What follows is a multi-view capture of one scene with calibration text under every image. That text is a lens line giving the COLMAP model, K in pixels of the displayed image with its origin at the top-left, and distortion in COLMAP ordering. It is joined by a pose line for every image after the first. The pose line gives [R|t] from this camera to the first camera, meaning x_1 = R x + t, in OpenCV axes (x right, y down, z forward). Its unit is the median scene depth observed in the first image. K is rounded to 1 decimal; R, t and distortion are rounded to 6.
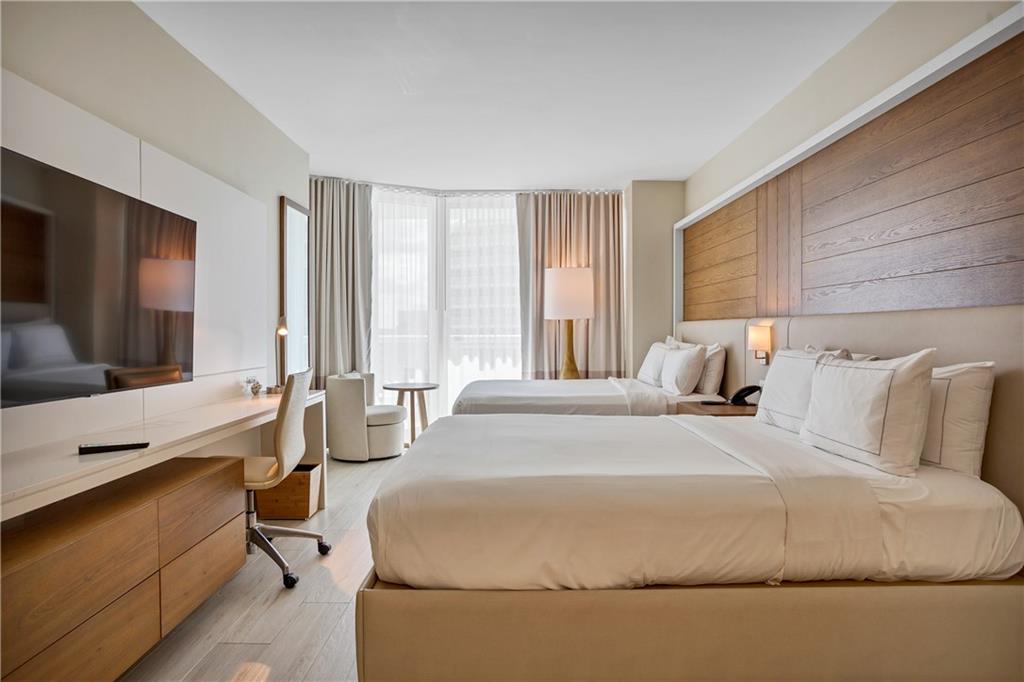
lens RADIAL K [[558.1, 0, 512.0], [0, 558.1, 341.0], [0, 0, 1]] dist [-0.082526, 0.048519]
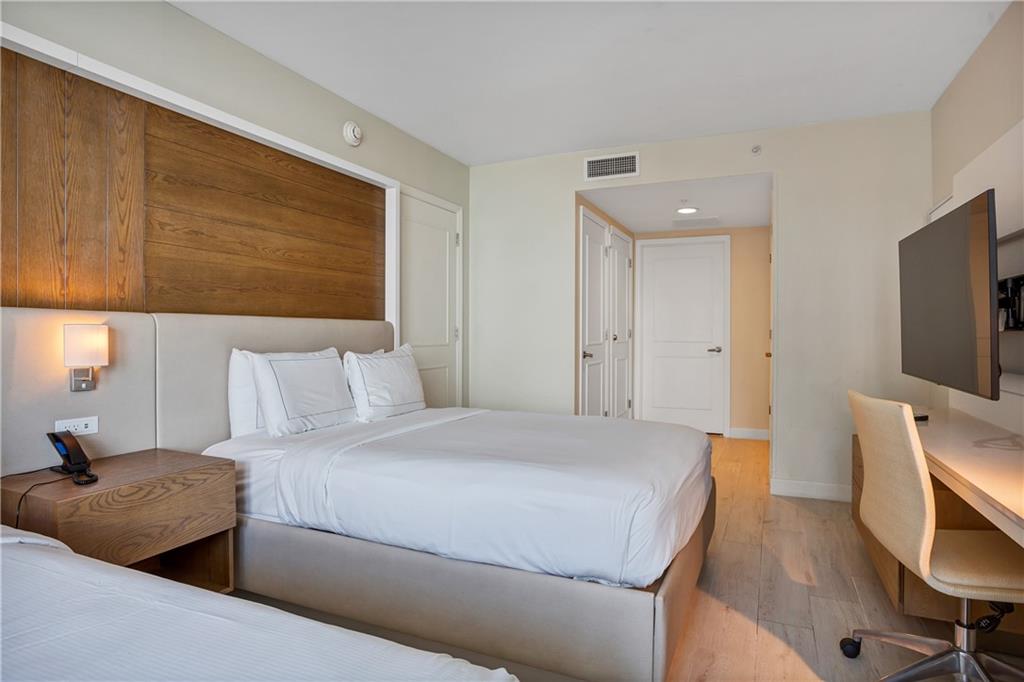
lens RADIAL K [[558.1, 0, 512.0], [0, 558.1, 341.0], [0, 0, 1]] dist [-0.082526, 0.048519]
pose [[-0.905483, -0.004594, 0.424359, -0.257421], [0.008589, 0.999538, 0.029149, -0.028809], [-0.424297, 0.030039, -0.905025, 1.680177]]
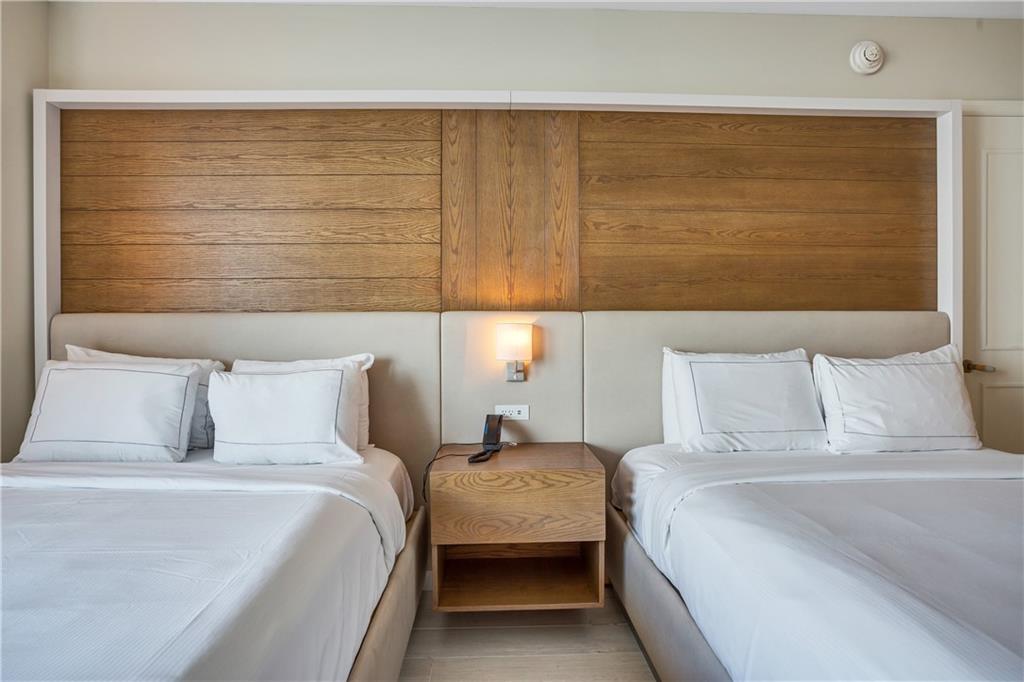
lens RADIAL K [[558.1, 0, 512.0], [0, 558.1, 341.0], [0, 0, 1]] dist [-0.082526, 0.048519]
pose [[-0.029761, -0.013189, 0.999470, -0.286462], [0.024091, 0.999613, 0.013908, -0.020392], [-0.999267, 0.024492, -0.029431, 1.303943]]
